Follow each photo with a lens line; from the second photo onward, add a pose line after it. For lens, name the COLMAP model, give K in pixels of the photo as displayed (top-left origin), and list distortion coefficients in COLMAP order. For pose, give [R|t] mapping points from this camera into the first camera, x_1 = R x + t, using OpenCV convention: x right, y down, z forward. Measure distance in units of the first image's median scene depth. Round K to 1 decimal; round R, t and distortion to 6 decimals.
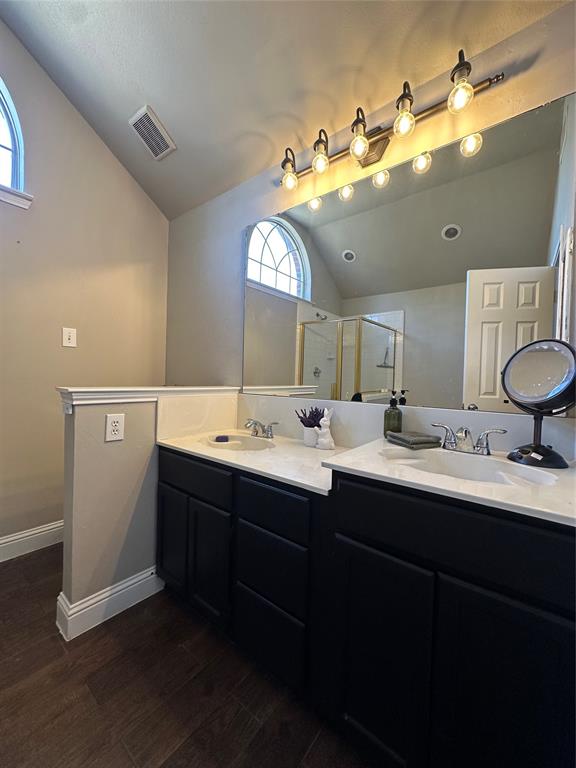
lens RADIAL K [[306.2, 0, 288.0], [0, 306.2, 382.9], [0, 0, 1]] dist [-0.001205, 0.000542]
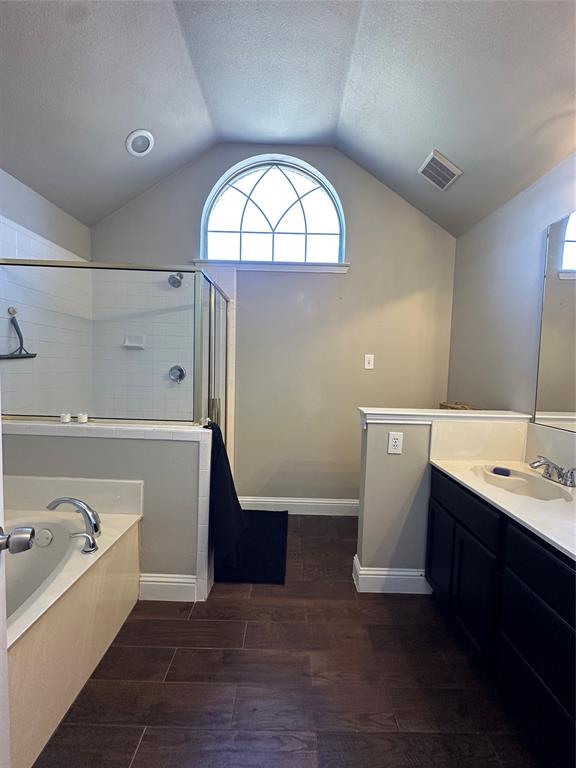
lens RADIAL K [[306.2, 0, 288.0], [0, 306.2, 382.9], [0, 0, 1]] dist [-0.001205, 0.000542]
pose [[0.627558, 0.034610, -0.777800, 0.102306], [-0.024494, 0.999395, 0.024708, -0.104379], [0.778185, 0.003546, 0.628026, -0.099341]]
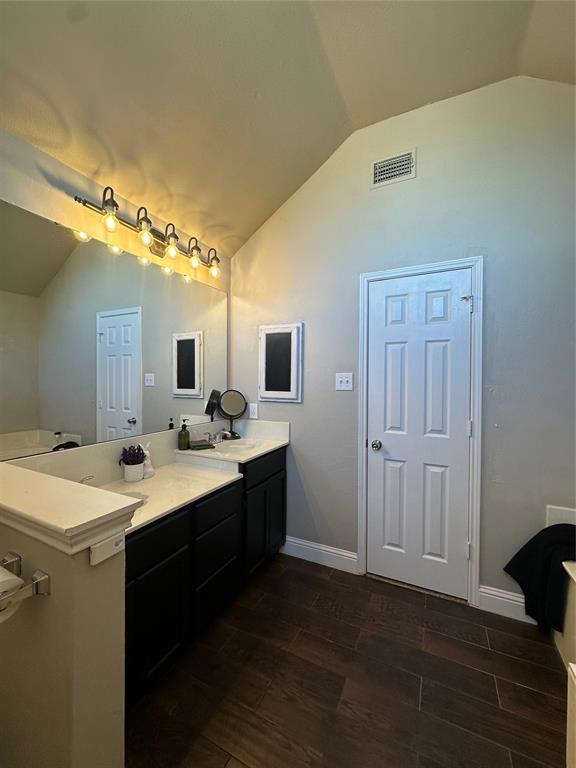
lens RADIAL K [[306.2, 0, 288.0], [0, 306.2, 382.9], [0, 0, 1]] dist [-0.001205, 0.000542]
pose [[-0.211256, -0.039566, 0.976630, -1.093203], [0.007000, 0.999093, 0.041990, -0.189836], [-0.977406, 0.015708, -0.210788, 0.669764]]
